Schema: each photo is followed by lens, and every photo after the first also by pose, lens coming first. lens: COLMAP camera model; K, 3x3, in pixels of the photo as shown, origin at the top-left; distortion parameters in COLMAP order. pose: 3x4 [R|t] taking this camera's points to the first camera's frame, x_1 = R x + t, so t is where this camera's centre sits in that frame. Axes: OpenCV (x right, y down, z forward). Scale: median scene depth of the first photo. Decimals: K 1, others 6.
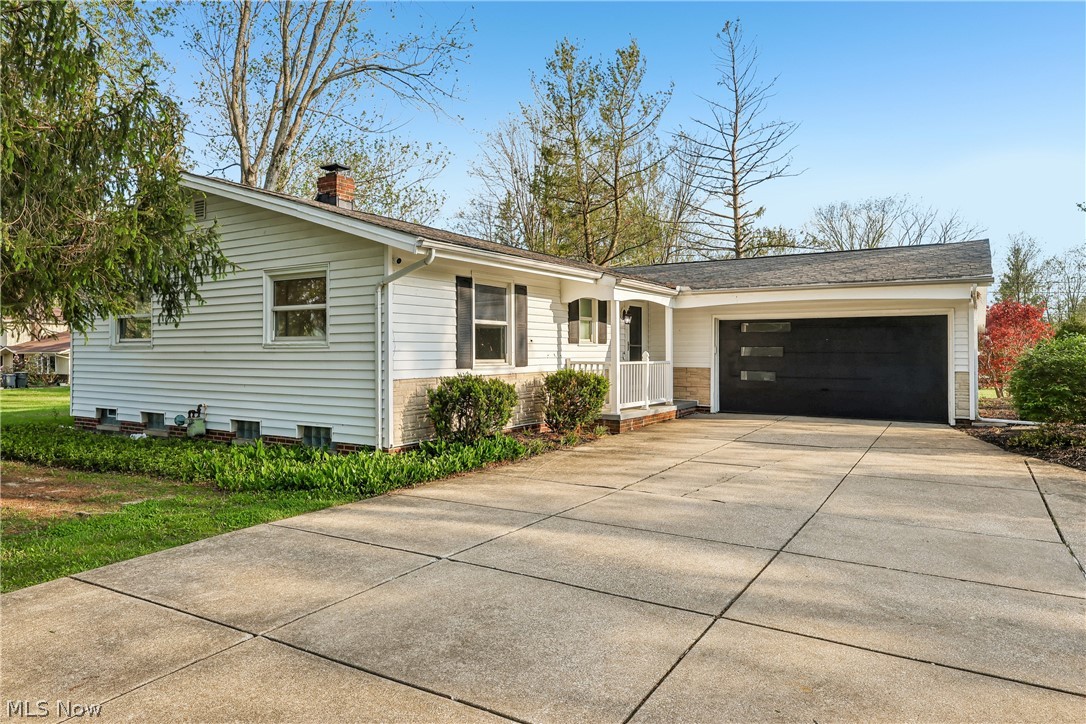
lens RADIAL K [[683.4, 0, 543.0], [0, 683.4, 362.0], [0, 0, 1]] dist [-0.000925, -0.000355]
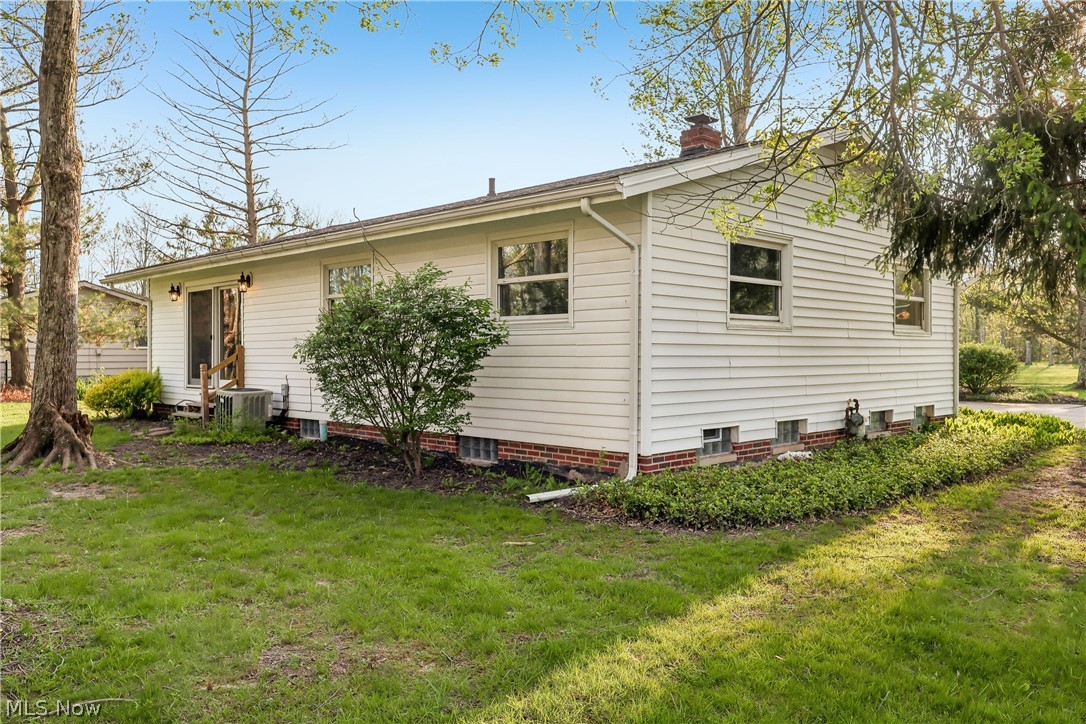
lens RADIAL K [[848.9, 0, 543.0], [0, 848.9, 362.0], [0, 0, 1]] dist [0.001468, 0.000368]
pose [[0.219067, -0.002996, 0.975705, -1.390754], [0.014838, 0.999890, -0.000261, 0.012643], [-0.975597, 0.014534, 0.219087, 1.009928]]
